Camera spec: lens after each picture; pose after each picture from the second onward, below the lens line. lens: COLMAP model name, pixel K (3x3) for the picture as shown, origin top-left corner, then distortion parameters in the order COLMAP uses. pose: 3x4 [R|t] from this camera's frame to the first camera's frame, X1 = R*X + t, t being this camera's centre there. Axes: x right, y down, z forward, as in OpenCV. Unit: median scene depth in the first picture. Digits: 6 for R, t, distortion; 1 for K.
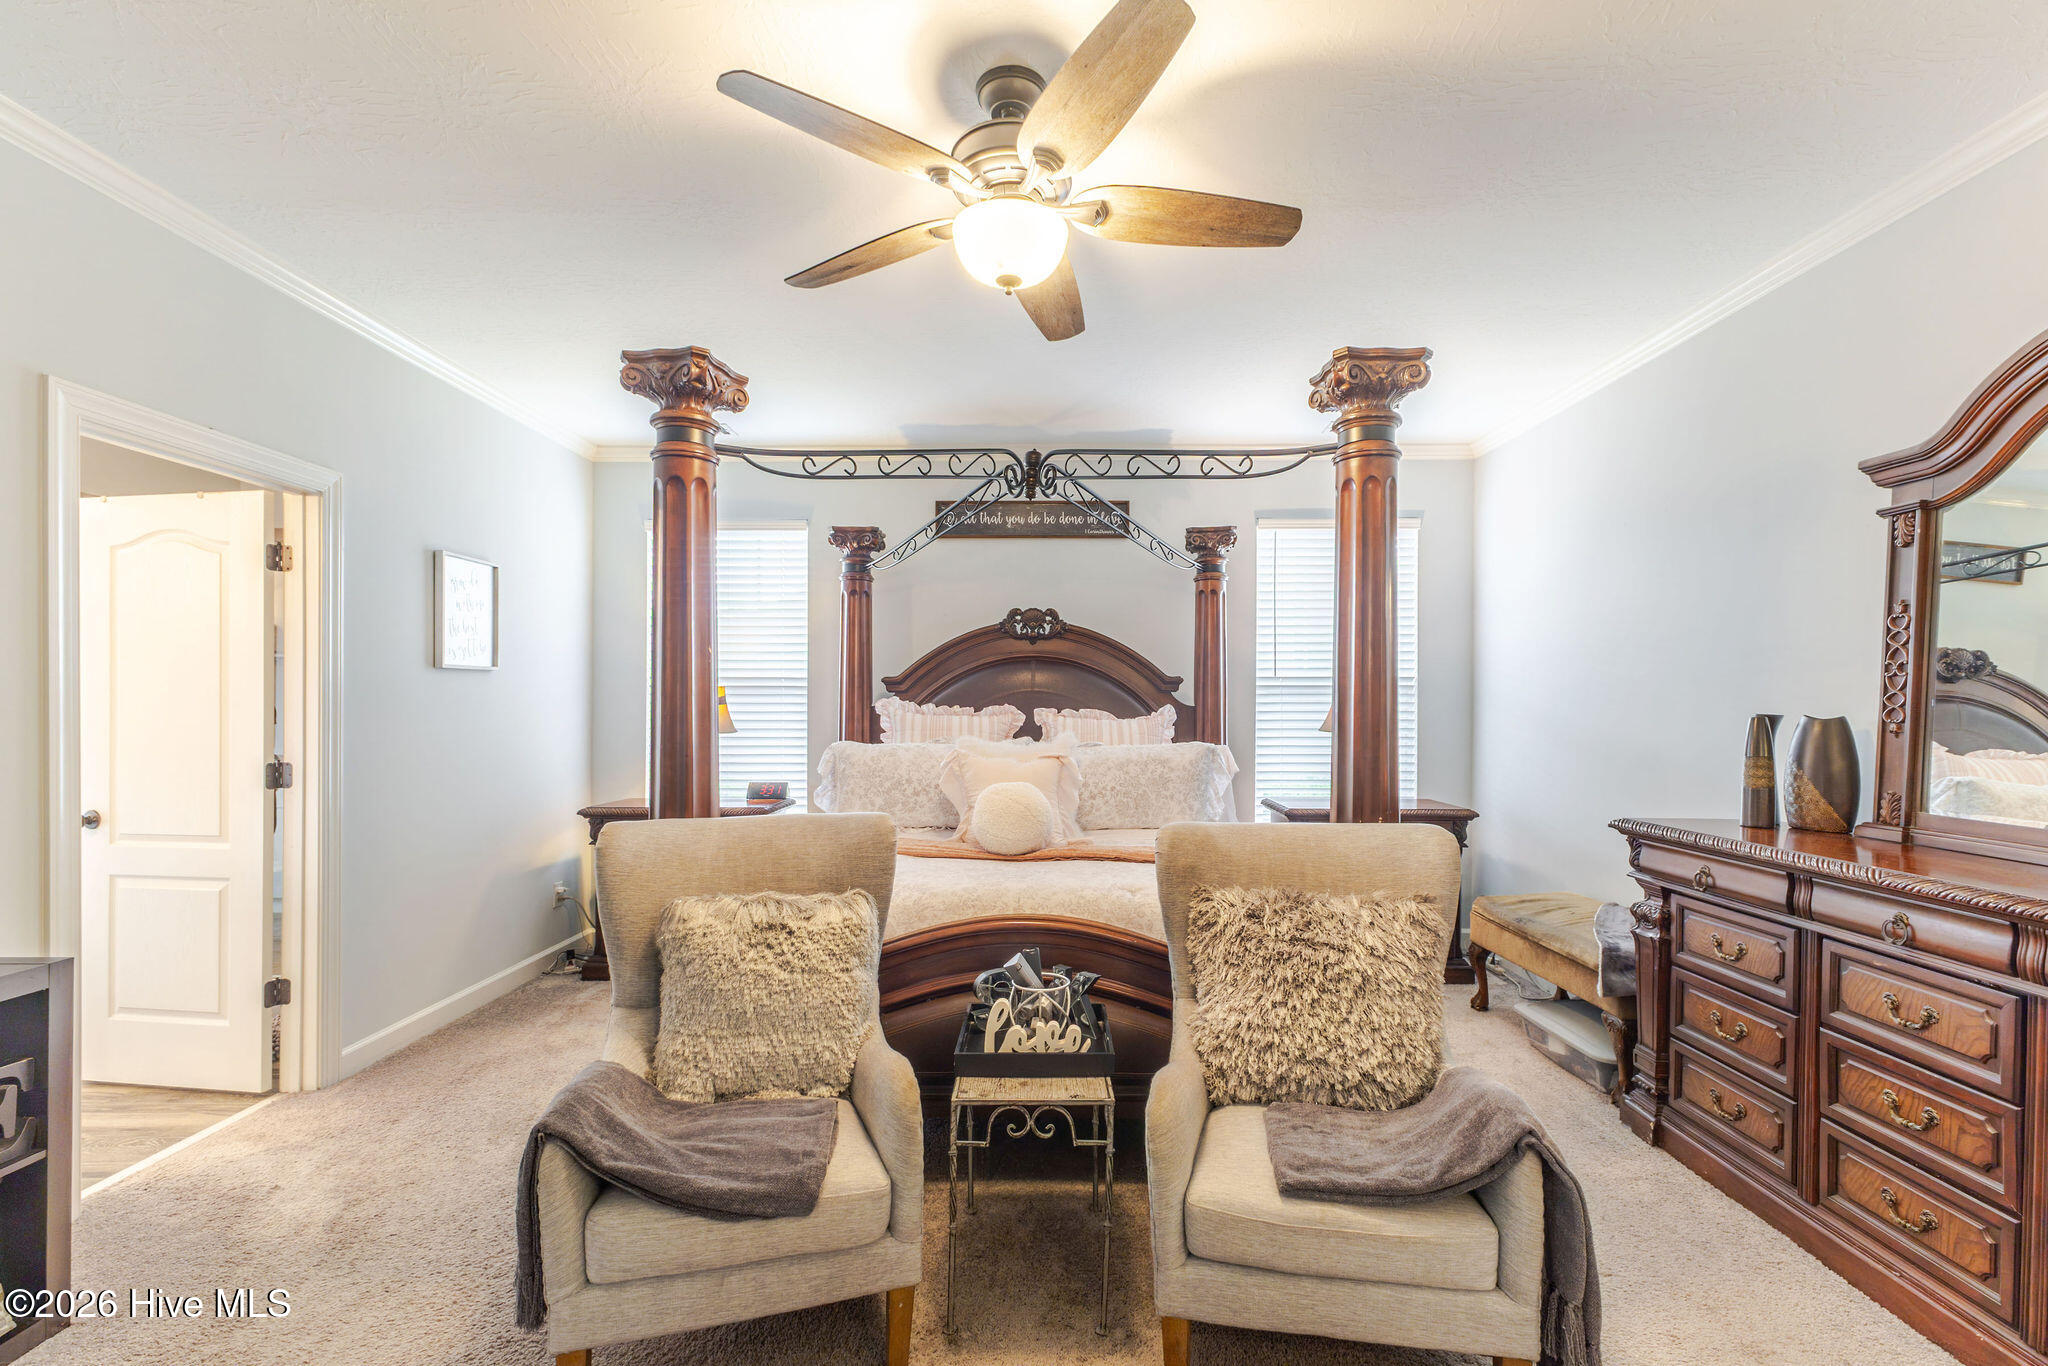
lens RADIAL K [[883.2, 0, 1024.0], [0, 883.2, 683.0], [0, 0, 1]] dist [0.009134, -0.000310]
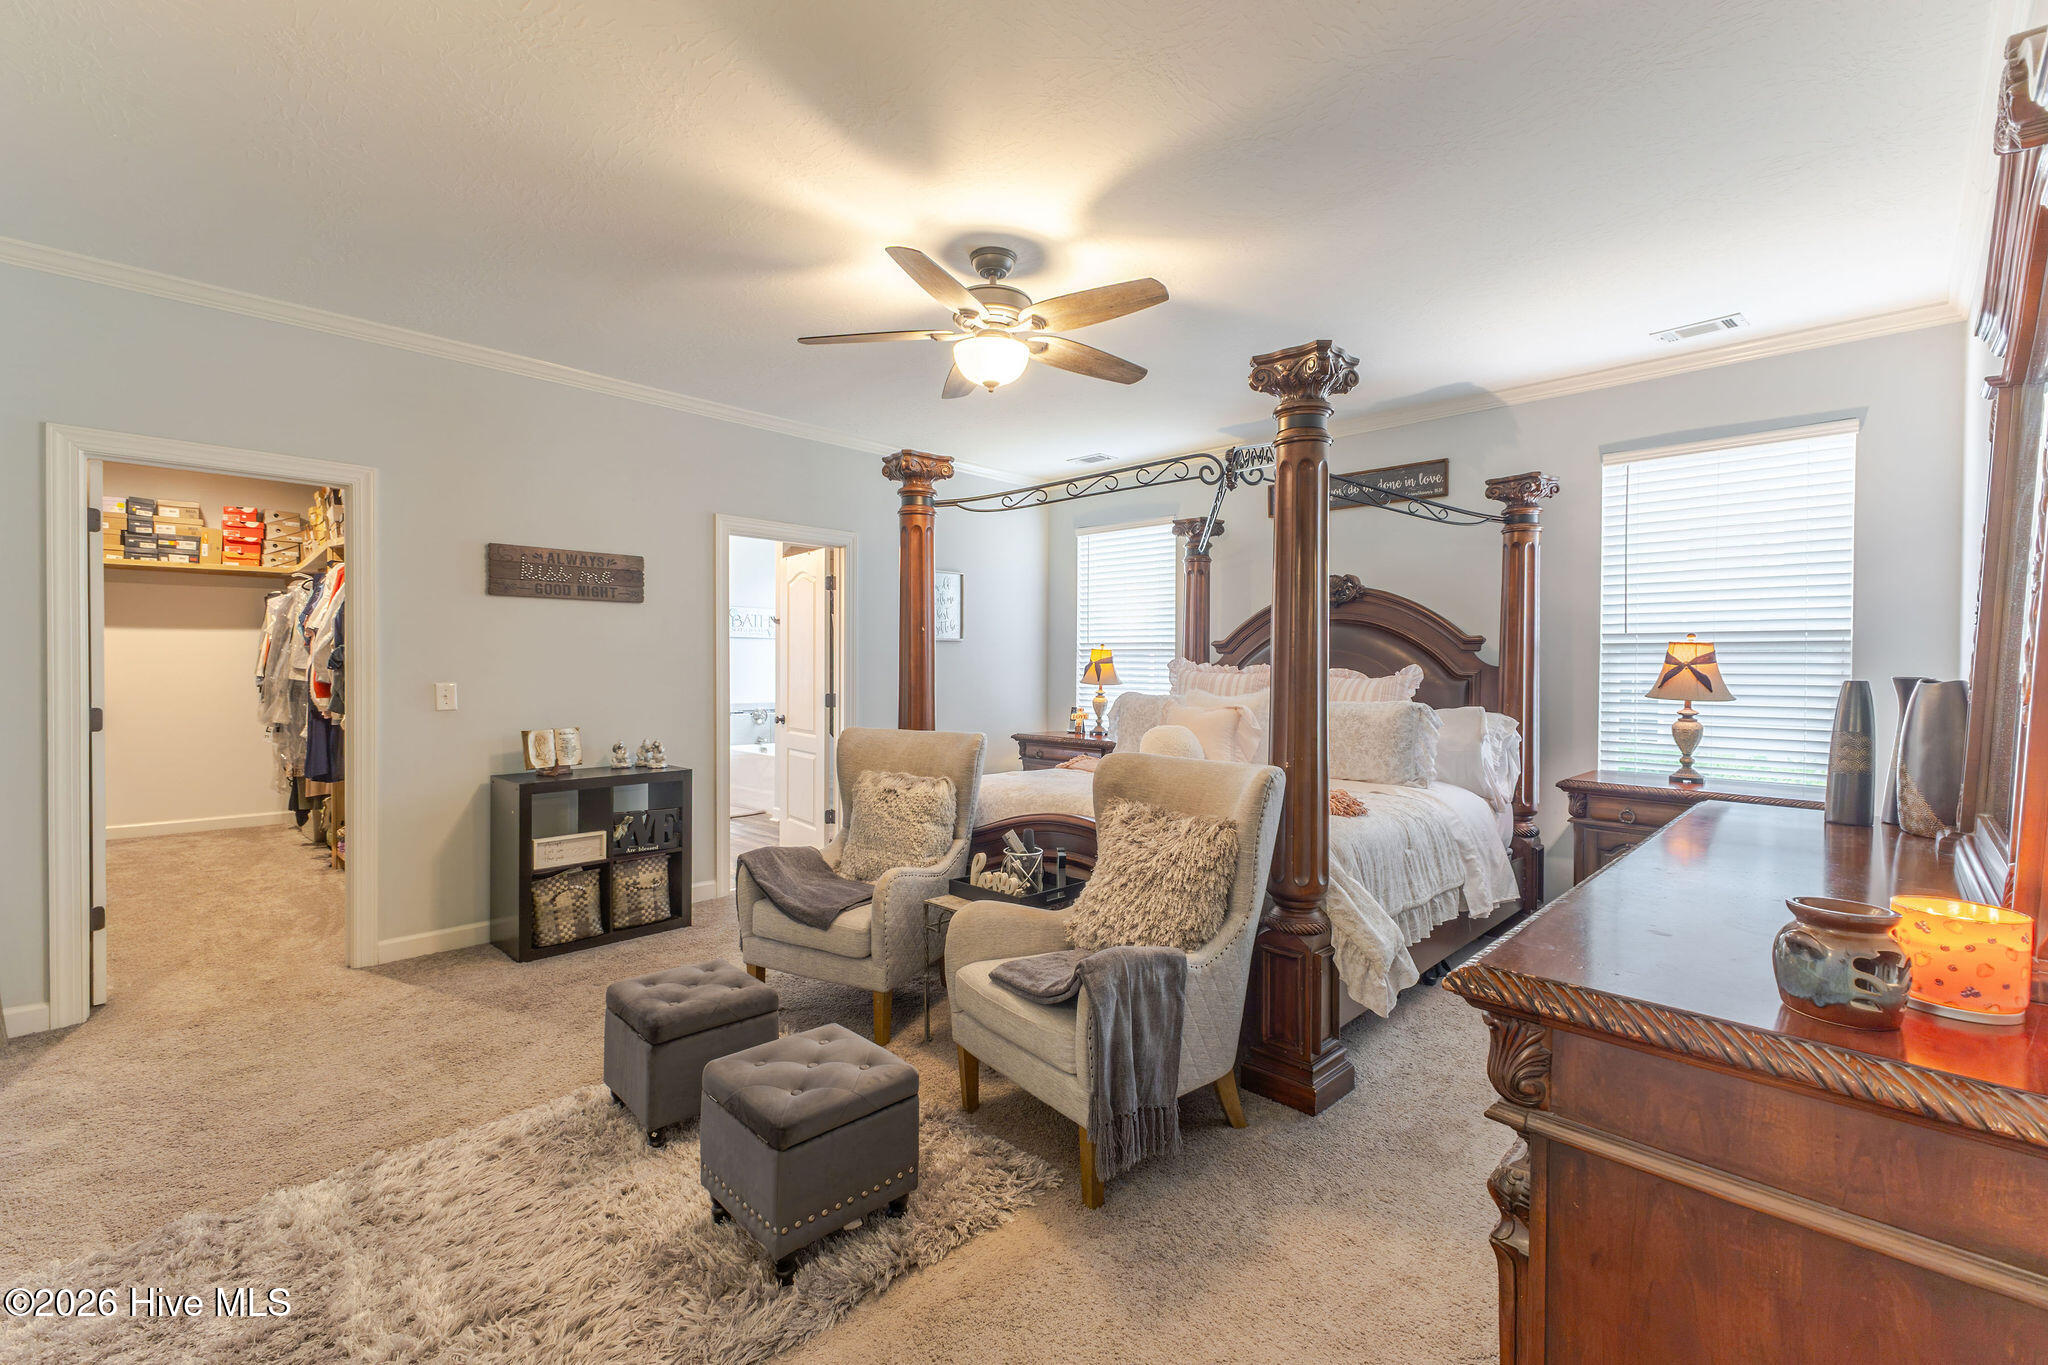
lens RADIAL K [[883.9, 0, 1097.9], [0, 883.9, 676.8], [0, 0, 1]] dist [0.001086, -0.000150]
pose [[0.742551, 0.011764, -0.669686, 0.862427], [0.013802, 0.999365, 0.032858, -0.000142], [0.669647, -0.033642, 0.741917, -0.003220]]
